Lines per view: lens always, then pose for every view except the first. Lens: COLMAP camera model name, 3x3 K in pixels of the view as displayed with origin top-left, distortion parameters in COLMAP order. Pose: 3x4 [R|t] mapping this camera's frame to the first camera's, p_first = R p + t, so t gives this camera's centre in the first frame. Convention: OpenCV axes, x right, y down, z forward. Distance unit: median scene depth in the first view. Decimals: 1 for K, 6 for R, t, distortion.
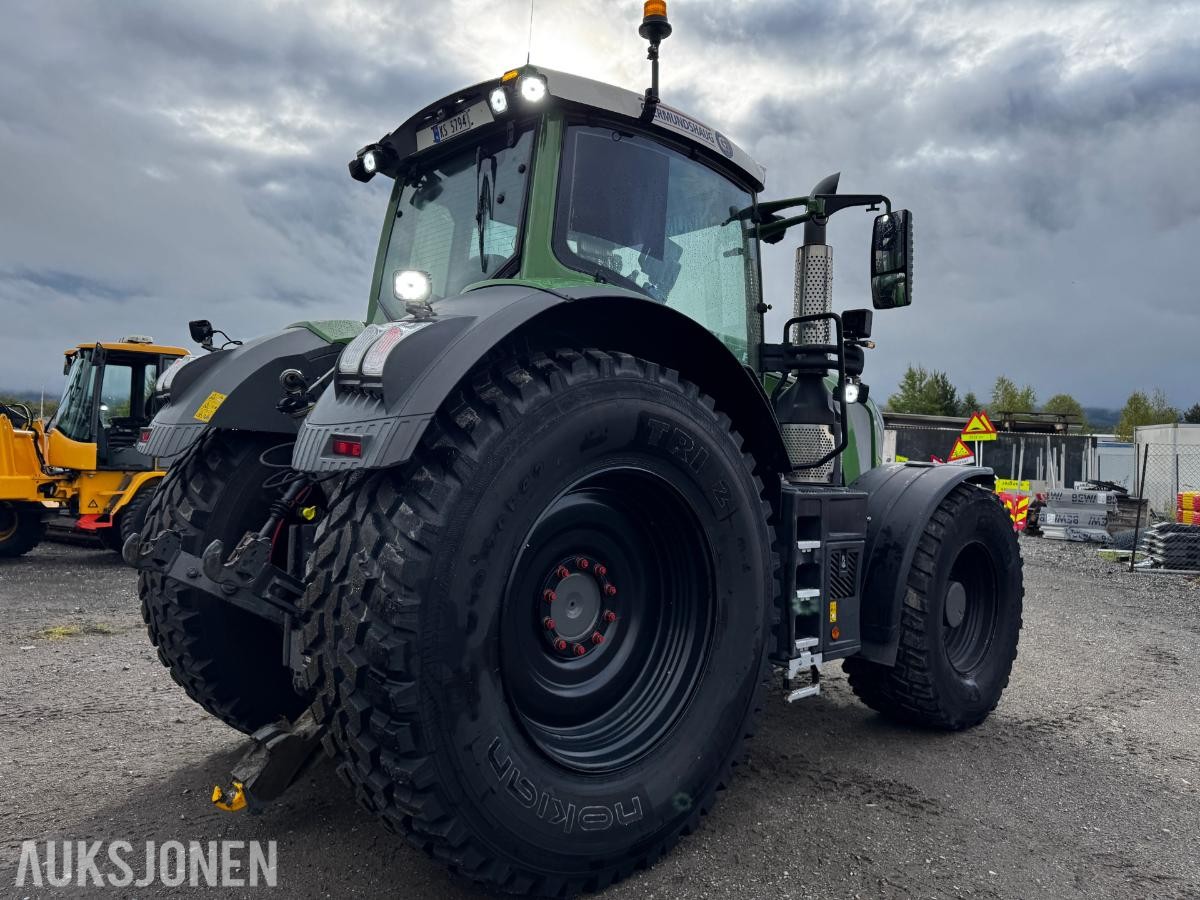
lens RADIAL K [[843.5, 0, 604.9], [0, 843.5, 447.5], [0, 0, 1]] dist [0.074901, -0.100147]
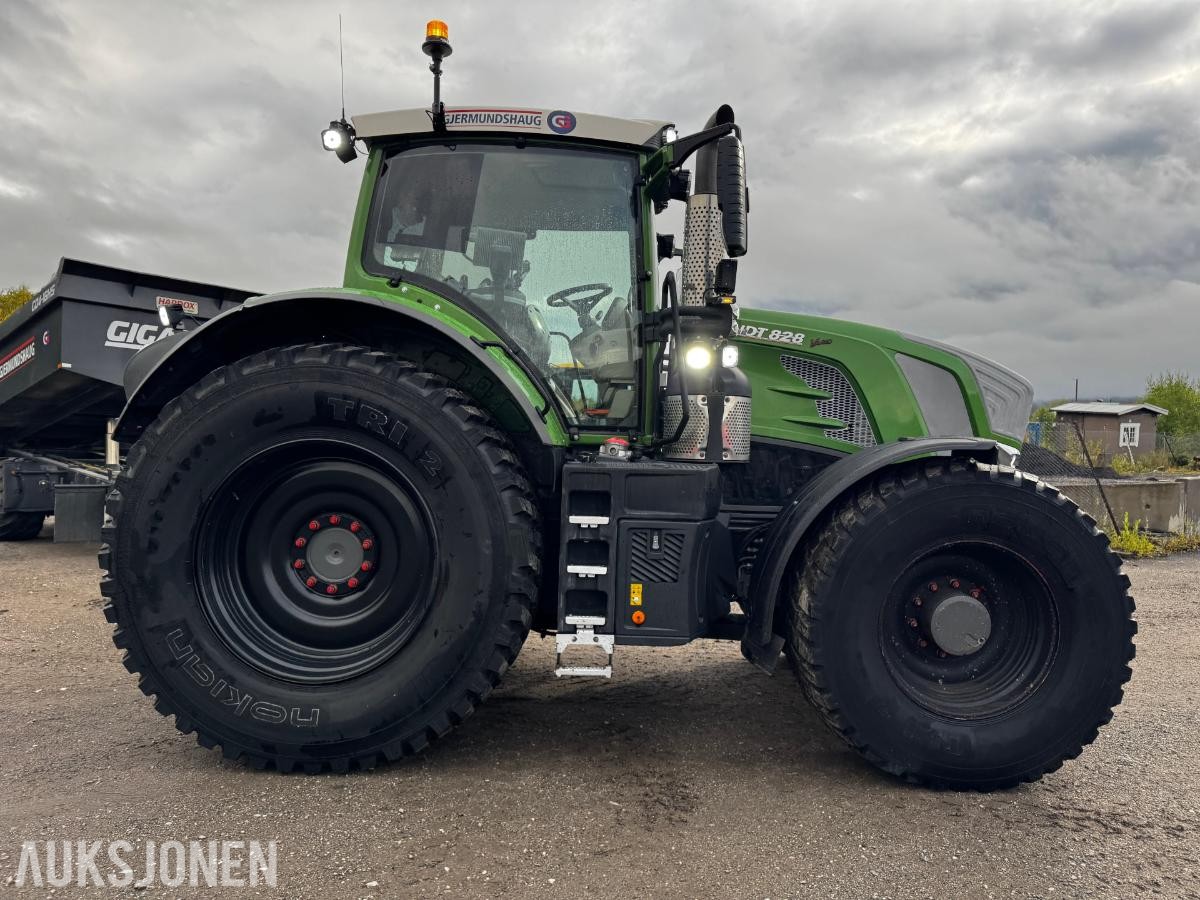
lens RADIAL K [[843.5, 0, 604.5], [0, 843.5, 456.1], [0, 0, 1]] dist [0.074901, -0.100147]
pose [[0.716367, -0.006330, -0.697695, 0.945757], [0.013339, 0.999900, 0.004625, 0.038787], [0.697596, -0.012620, 0.716380, 0.332121]]
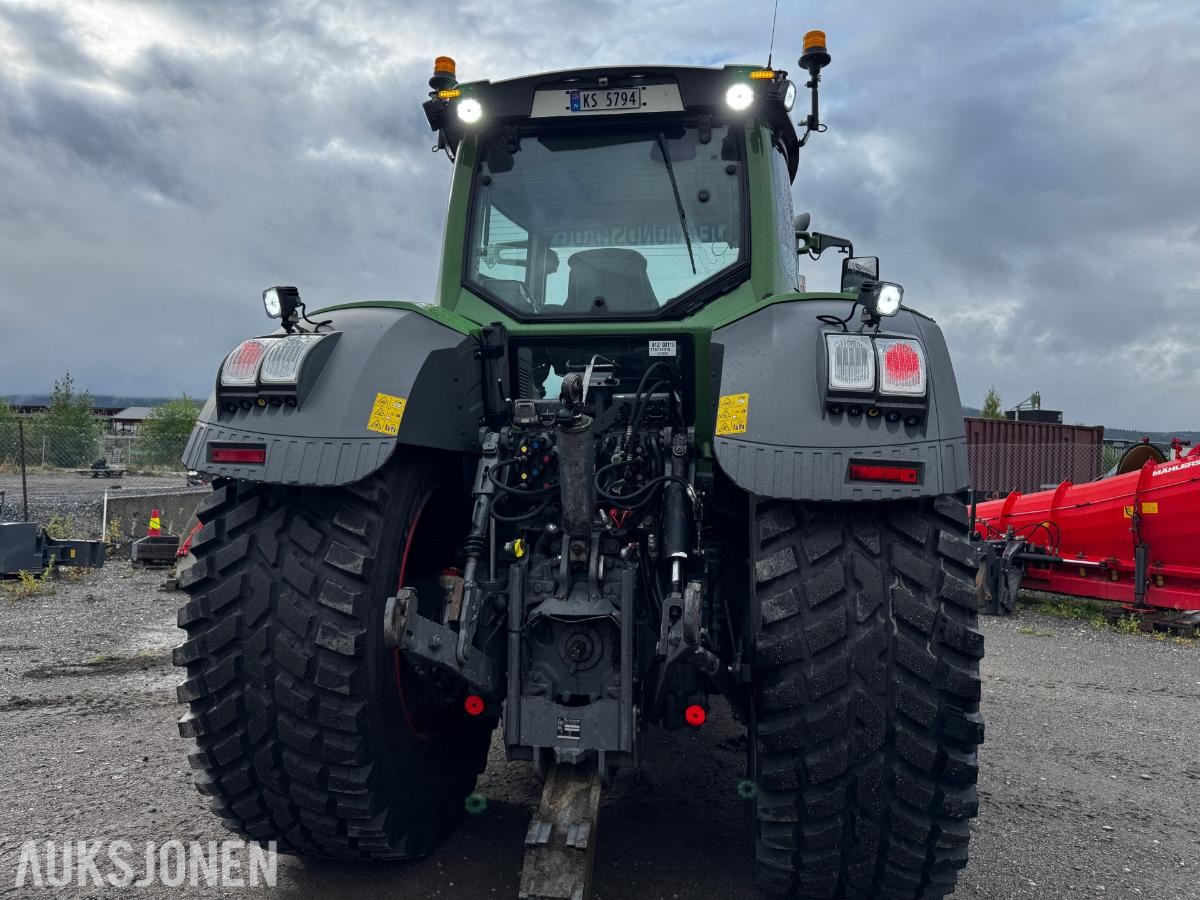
lens RADIAL K [[843.5, 0, 605.6], [0, 843.5, 447.8], [0, 0, 1]] dist [0.074901, -0.100147]
pose [[0.791705, -0.007246, 0.610860, -0.750002], [0.001633, 0.999951, 0.009745, -0.025327], [-0.610901, -0.006717, 0.791678, 0.311467]]
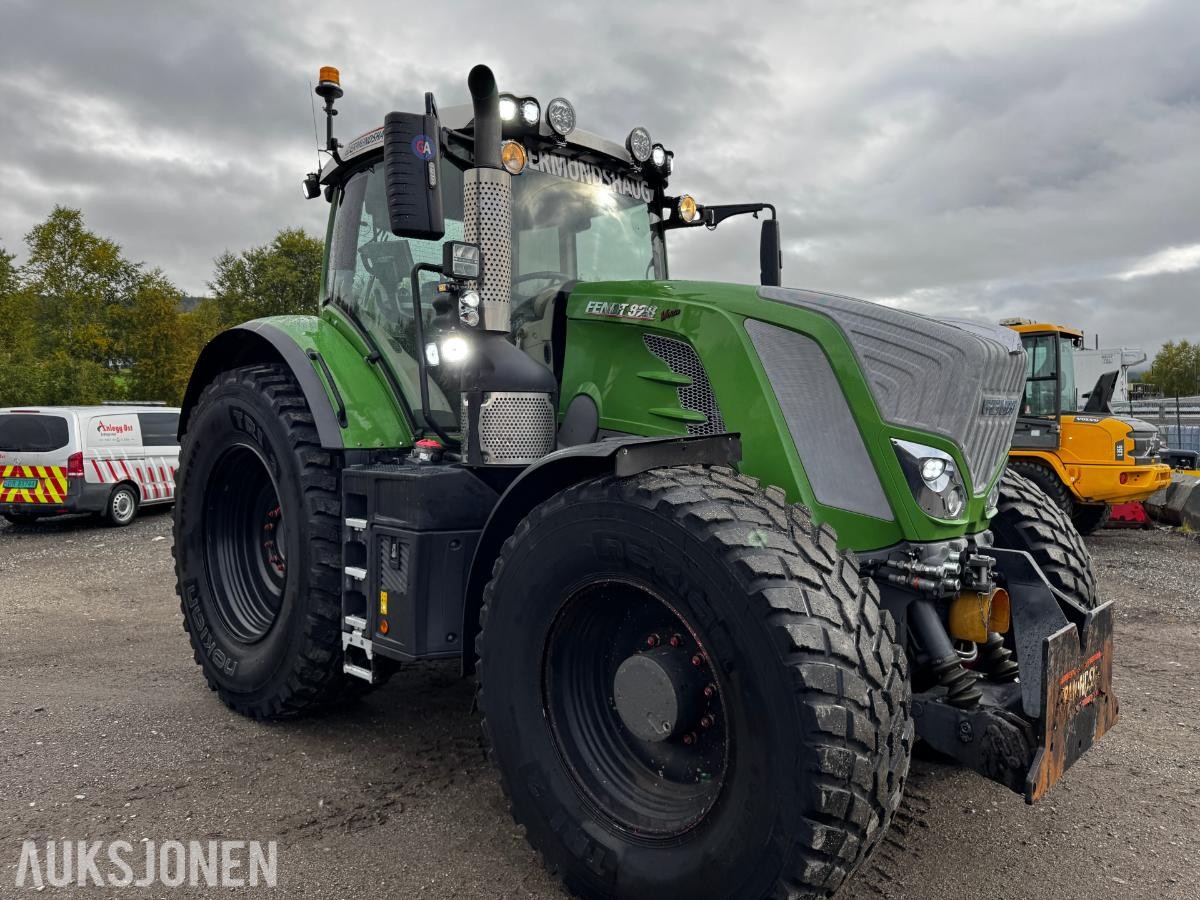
lens RADIAL K [[843.5, 0, 603.5], [0, 843.5, 444.7], [0, 0, 1]] dist [0.074901, -0.100147]
pose [[0.050218, -0.000422, -0.998738, 1.261085], [0.023287, 0.999729, 0.000748, 0.030811], [0.998467, -0.023295, 0.050214, 1.265514]]
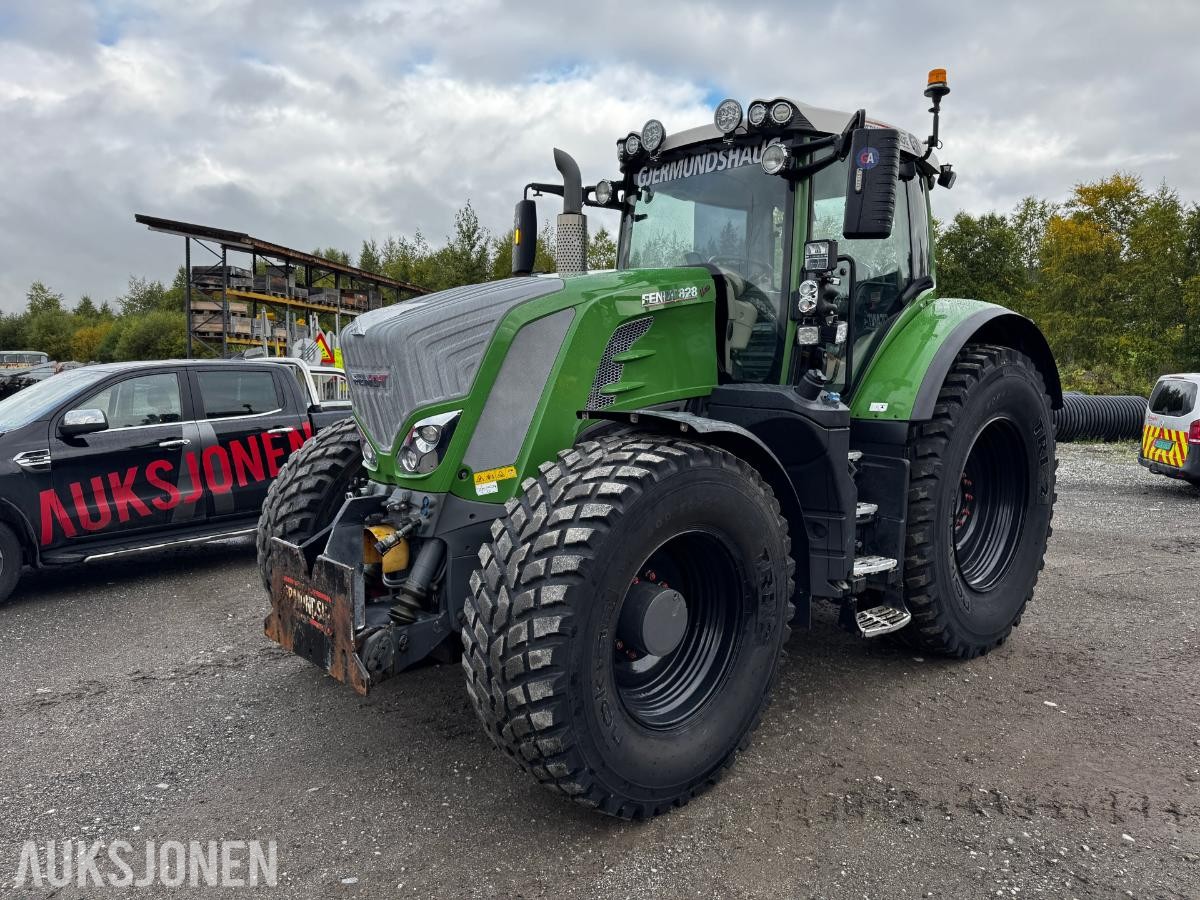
lens RADIAL K [[843.2, 0, 607.6], [0, 843.2, 459.1], [0, 0, 1]] dist [0.076306, -0.101684]
pose [[-0.998419, -0.055089, -0.011205, 0.230180], [-0.055895, 0.994081, 0.093155, -0.010078], [0.006007, 0.093634, -0.995589, 2.624940]]
